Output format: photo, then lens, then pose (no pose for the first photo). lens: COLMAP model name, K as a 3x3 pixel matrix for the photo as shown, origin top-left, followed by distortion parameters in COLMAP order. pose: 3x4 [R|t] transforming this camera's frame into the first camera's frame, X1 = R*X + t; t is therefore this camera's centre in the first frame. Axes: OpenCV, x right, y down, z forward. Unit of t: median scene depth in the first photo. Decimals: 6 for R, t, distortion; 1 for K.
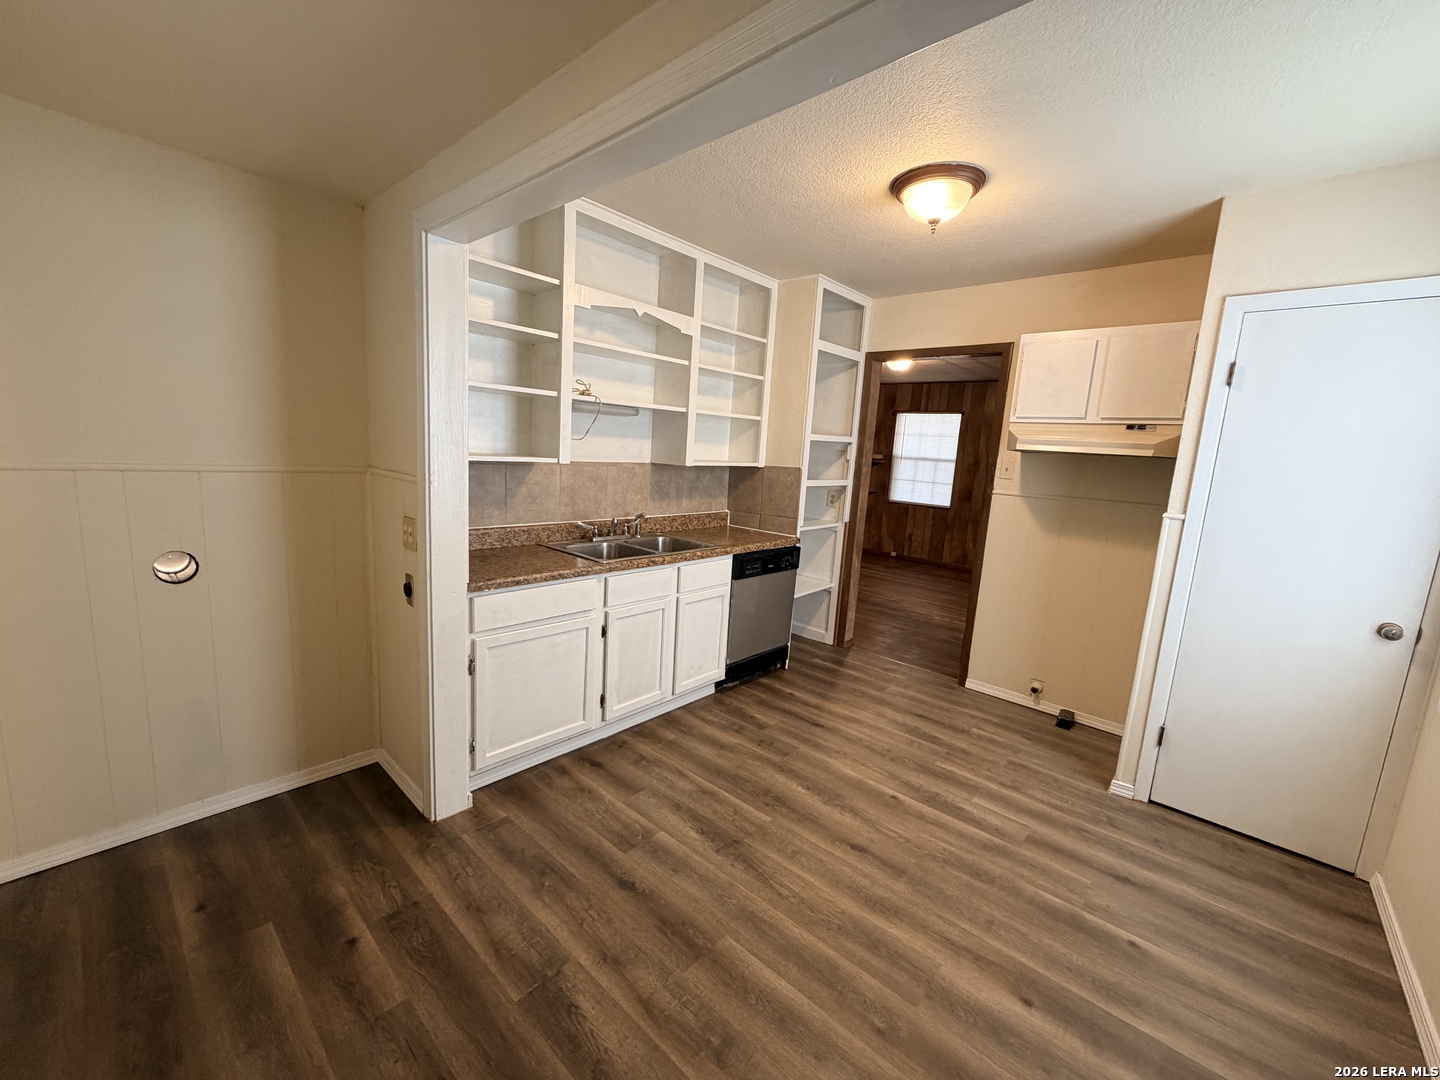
lens RADIAL K [[575.5, 0, 720.0], [0, 575.5, 540.0], [0, 0, 1]] dist [0.001652, -0.000098]
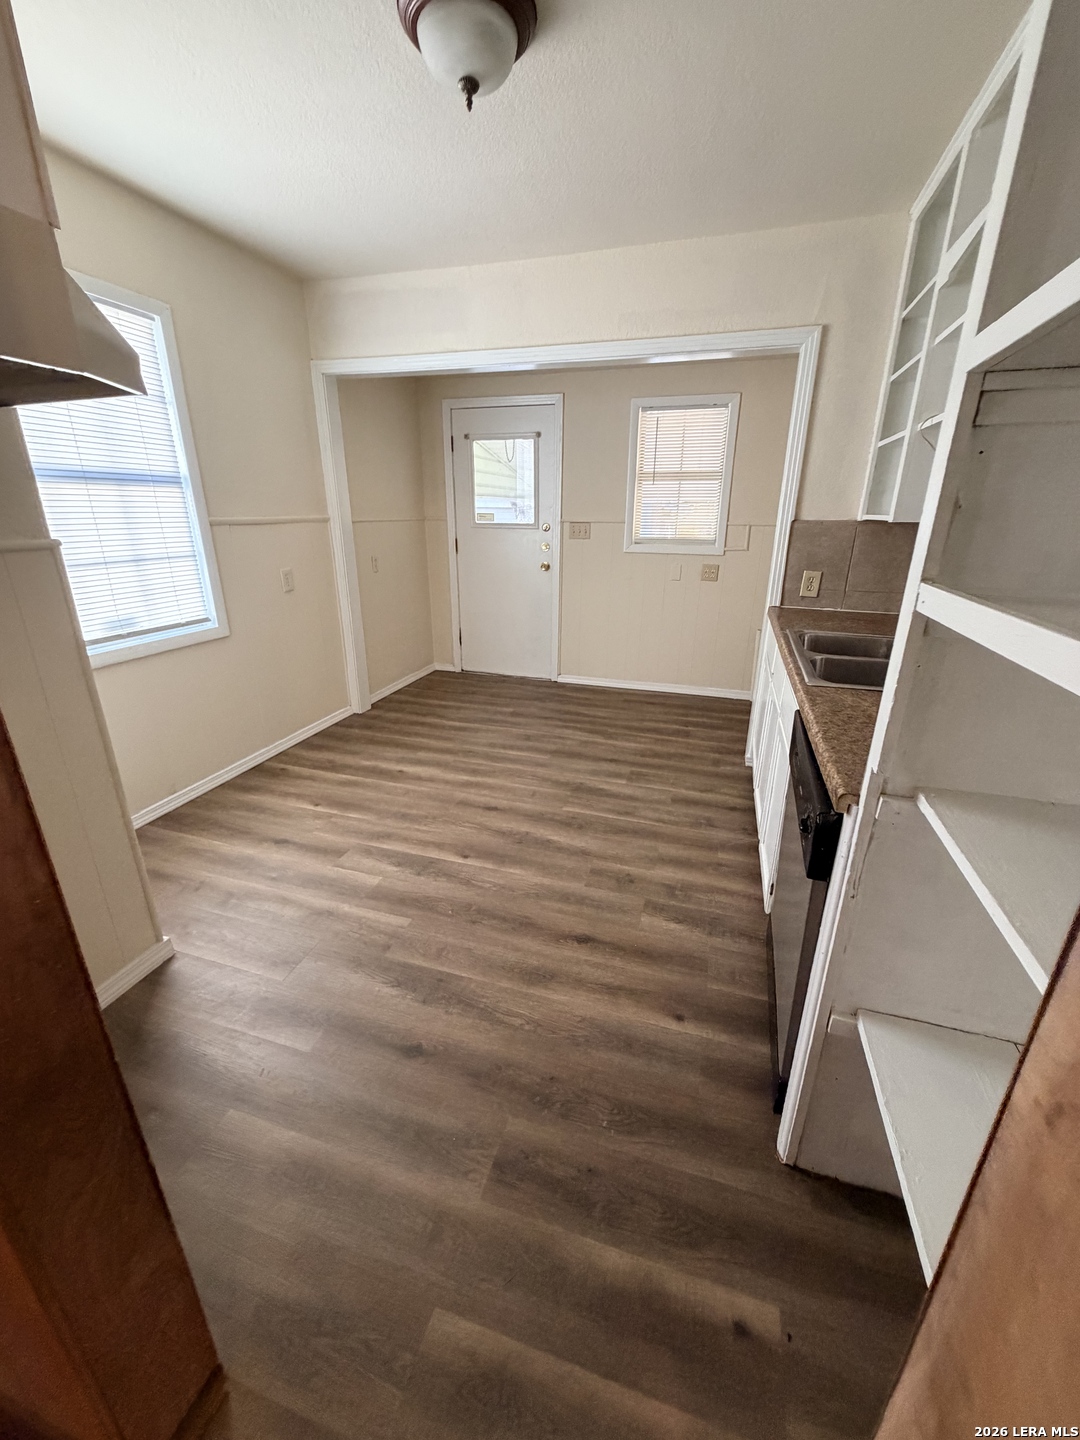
lens RADIAL K [[575.5, 0, 546.1], [0, 575.5, 716.7], [0, 0, 1]] dist [0.001652, -0.000098]
pose [[-0.906841, 0.079493, -0.413908, 0.600015], [-0.127157, 0.884691, 0.448501, -0.227022], [0.401833, 0.459351, -0.792166, 1.832603]]
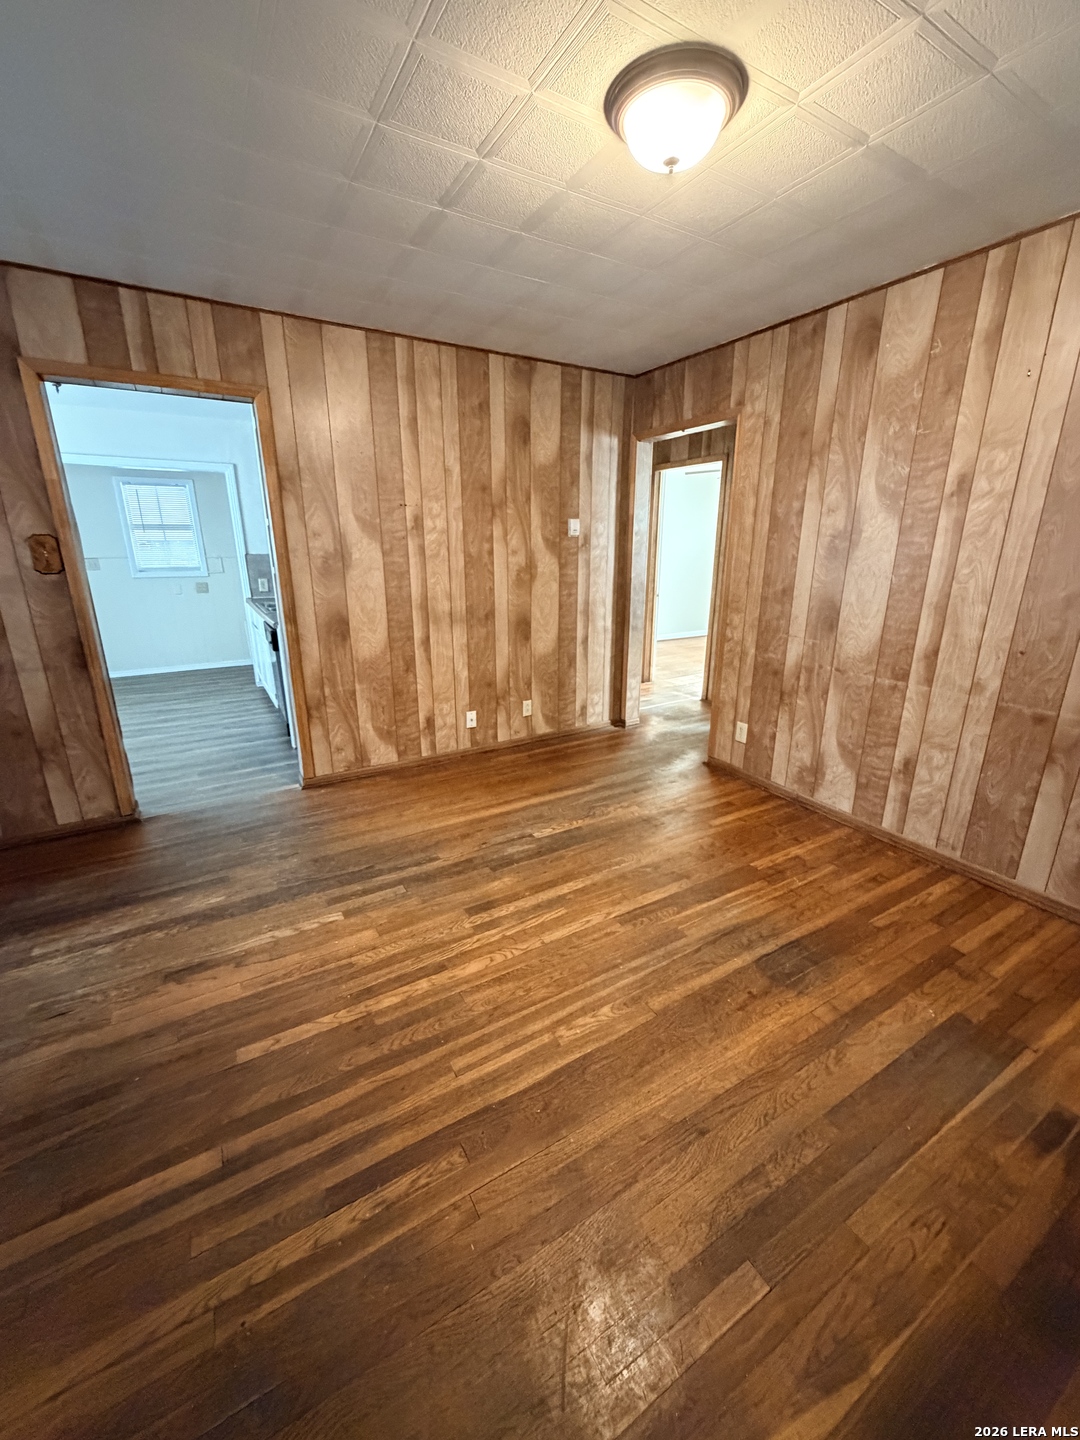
lens RADIAL K [[575.5, 0, 546.1], [0, 575.5, 716.7], [0, 0, 1]] dist [0.001652, -0.000098]
pose [[-0.298186, 0.218122, -0.929252, 1.618391], [-0.169476, 0.945973, 0.276429, -0.351776], [0.939342, 0.239913, -0.245109, 2.839165]]
